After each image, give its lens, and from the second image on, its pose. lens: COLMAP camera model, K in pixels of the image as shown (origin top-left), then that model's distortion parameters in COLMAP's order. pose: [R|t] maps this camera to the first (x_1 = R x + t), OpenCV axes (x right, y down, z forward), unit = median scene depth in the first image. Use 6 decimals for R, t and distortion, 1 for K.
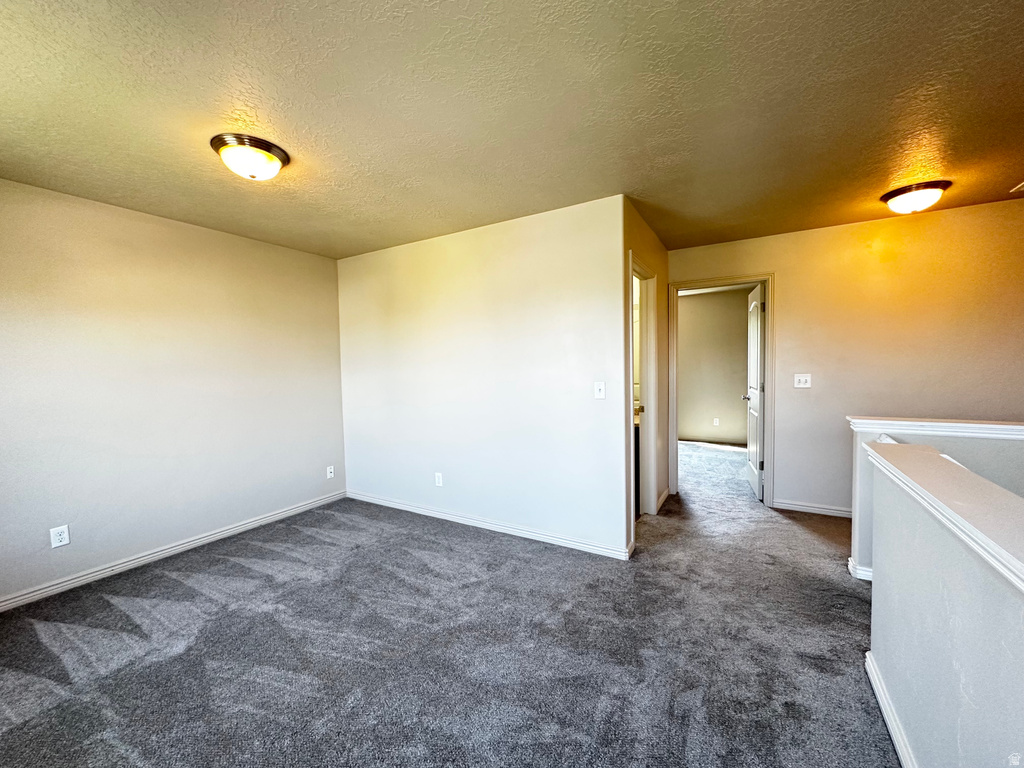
lens RADIAL K [[408.8, 0, 510.1], [0, 408.8, 386.3], [0, 0, 1]] dist [-0.001226, -0.000422]
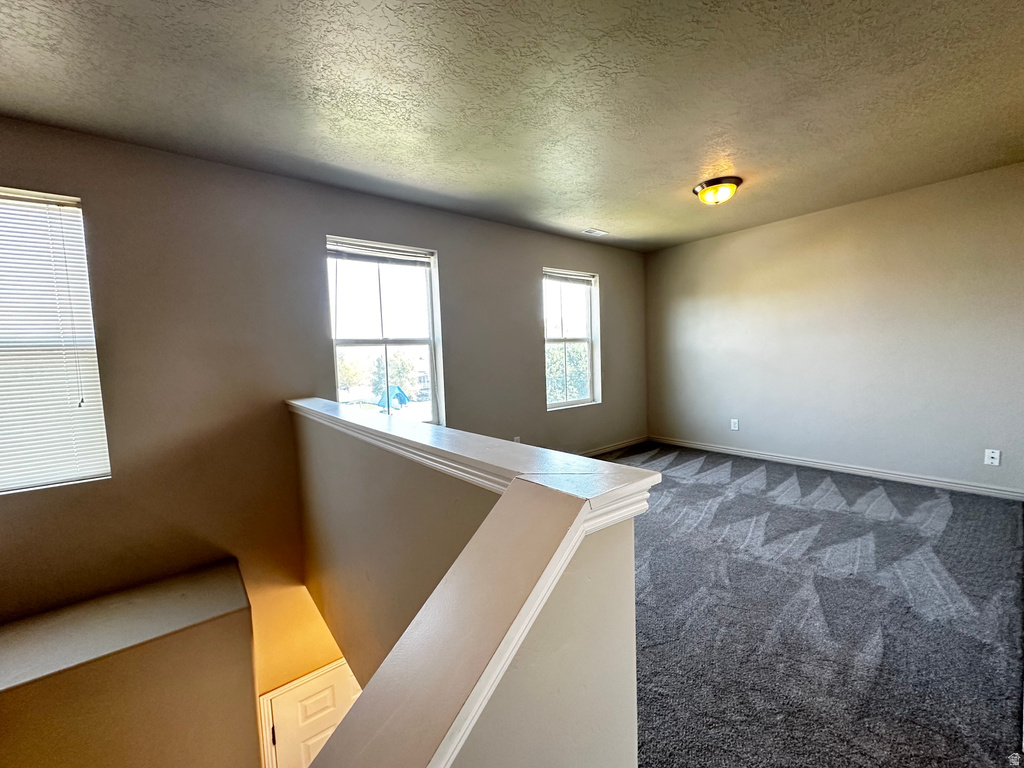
lens RADIAL K [[408.8, 0, 511.0], [0, 408.8, 384.4], [0, 0, 1]] dist [-0.001226, -0.000422]
pose [[-0.344068, 0.107586, -0.932761, 0.179187], [-0.004368, 0.993220, 0.116171, -0.002794], [0.938935, 0.044045, -0.341265, 0.132698]]
